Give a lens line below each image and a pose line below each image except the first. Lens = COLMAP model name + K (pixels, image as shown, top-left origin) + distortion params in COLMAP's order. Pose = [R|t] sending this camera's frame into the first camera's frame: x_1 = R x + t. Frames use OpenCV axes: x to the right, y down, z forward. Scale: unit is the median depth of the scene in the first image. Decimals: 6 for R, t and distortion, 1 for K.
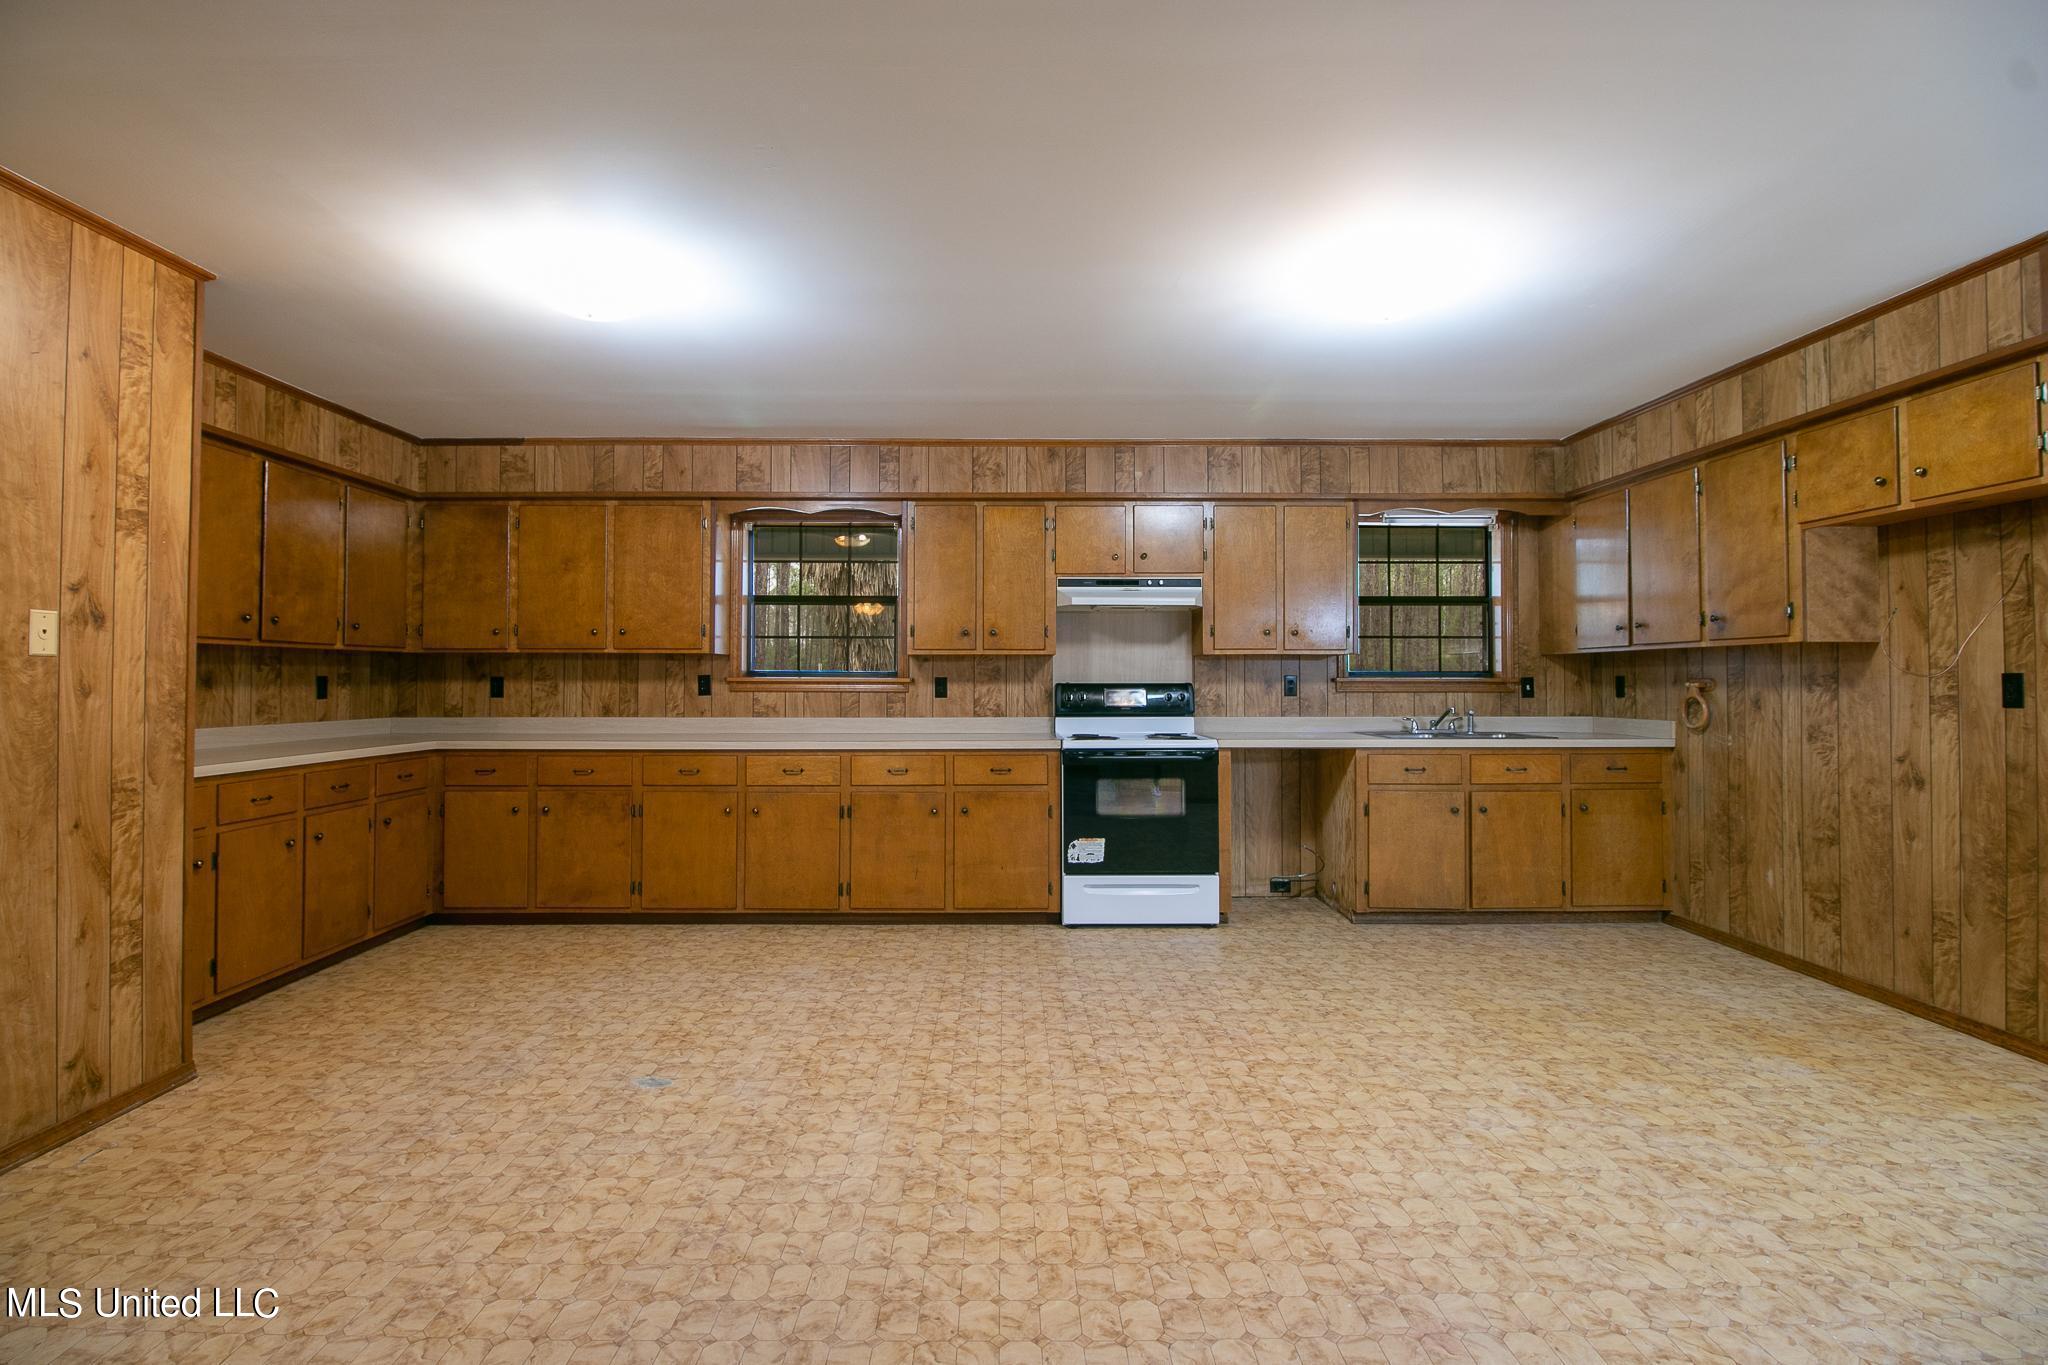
lens RADIAL K [[956.6, 0, 1014.9], [0, 956.6, 666.5], [0, 0, 1]] dist [-0.002950, -0.009883]
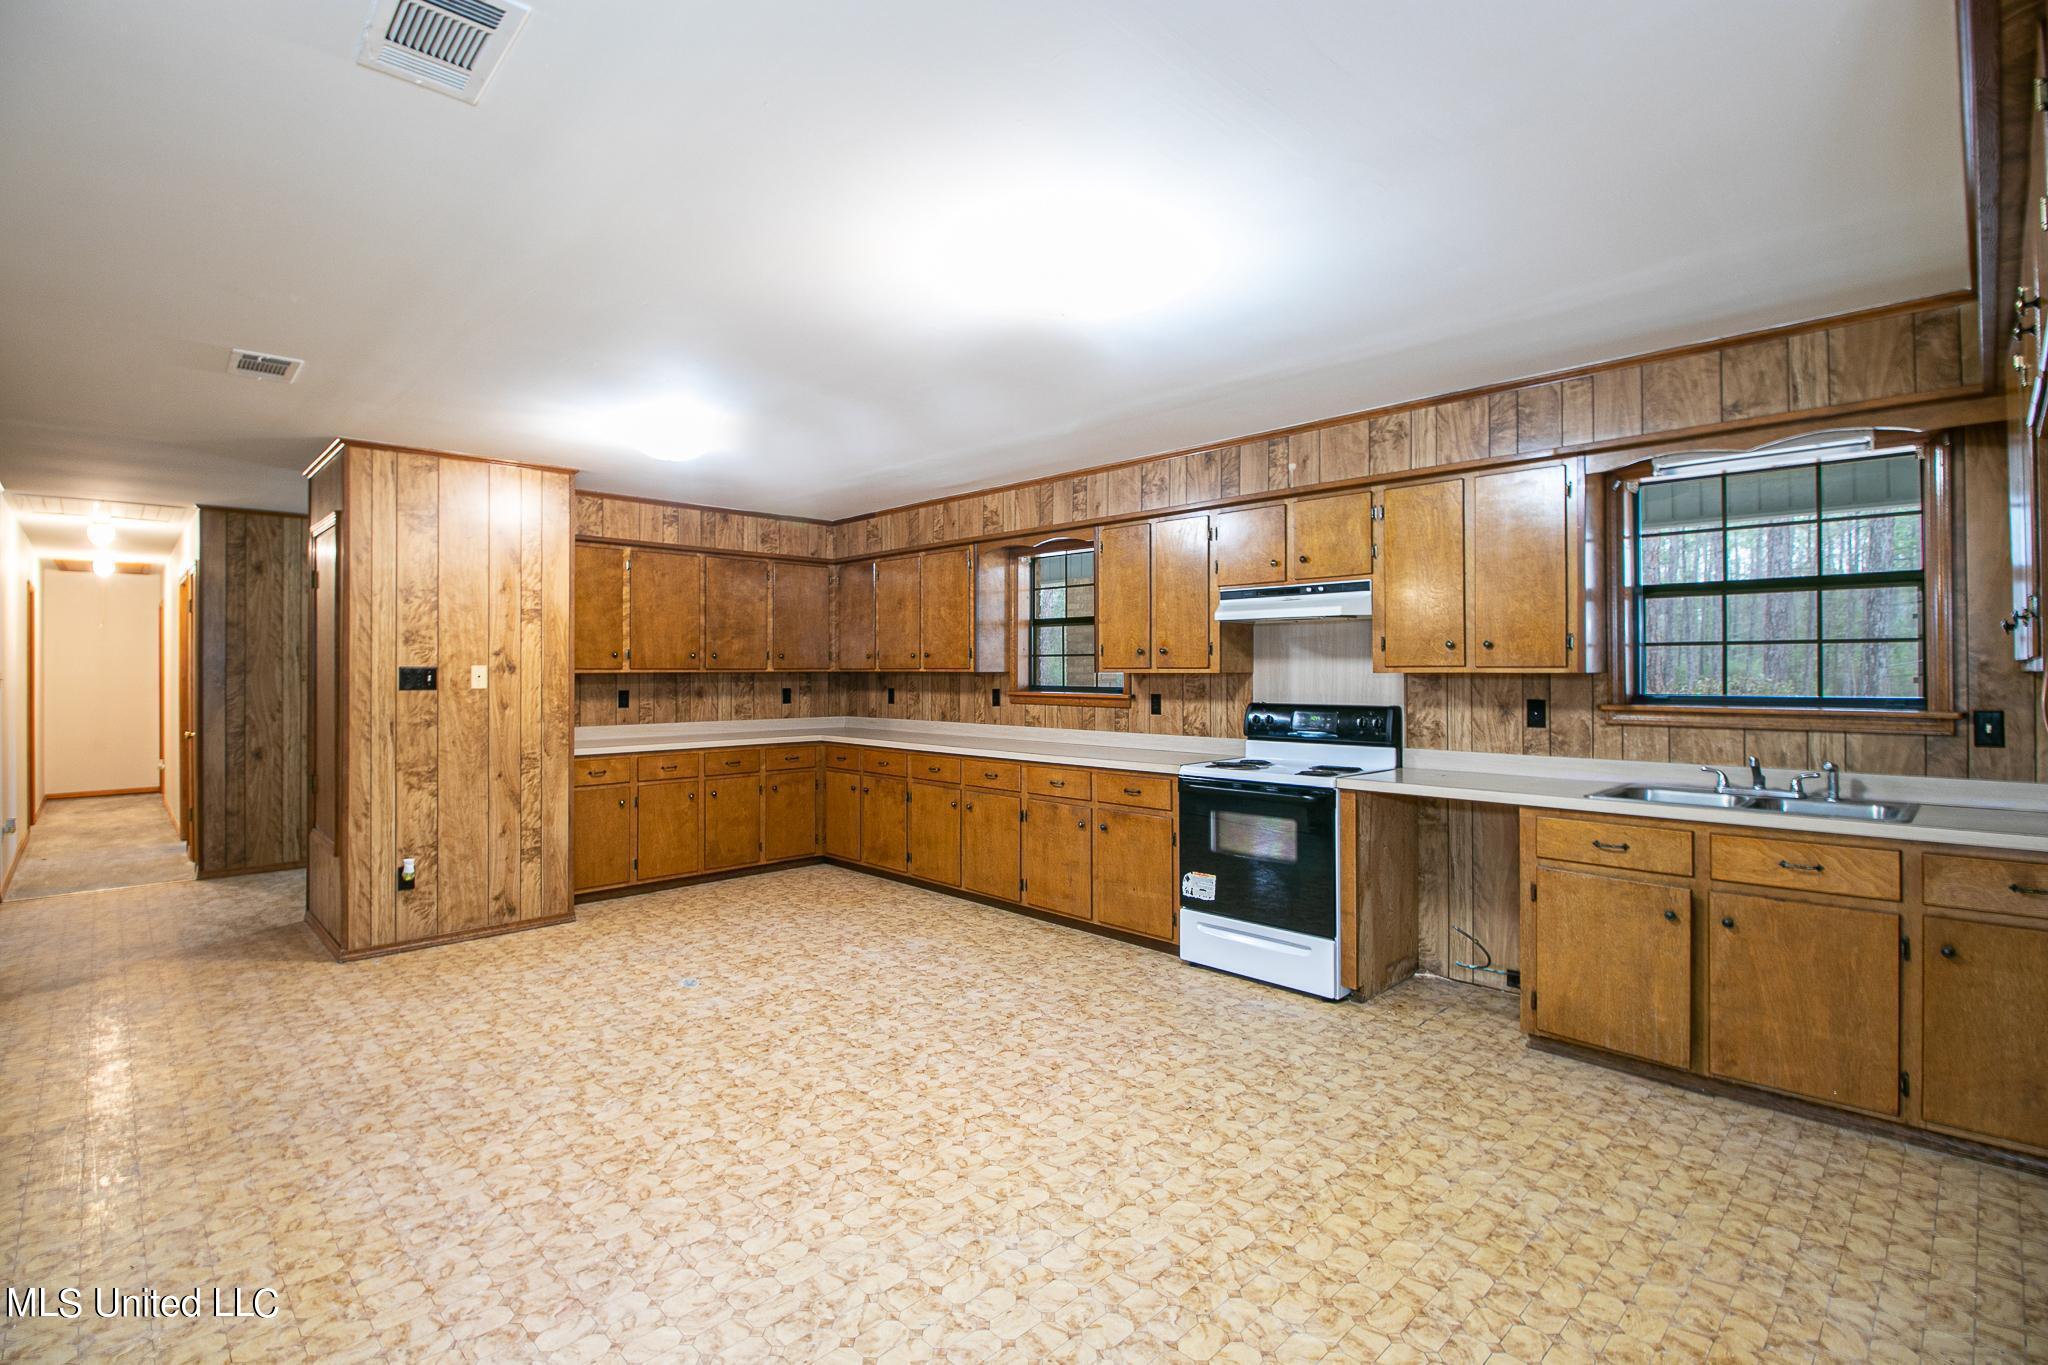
lens RADIAL K [[956.6, 0, 1010.1], [0, 956.6, 669.5], [0, 0, 1]] dist [-0.002950, -0.009883]
pose [[0.684811, -0.002416, -0.728716, 0.625541], [0.012760, 0.999881, 0.008676, -0.028821], [0.728609, -0.015240, 0.684761, 0.226605]]
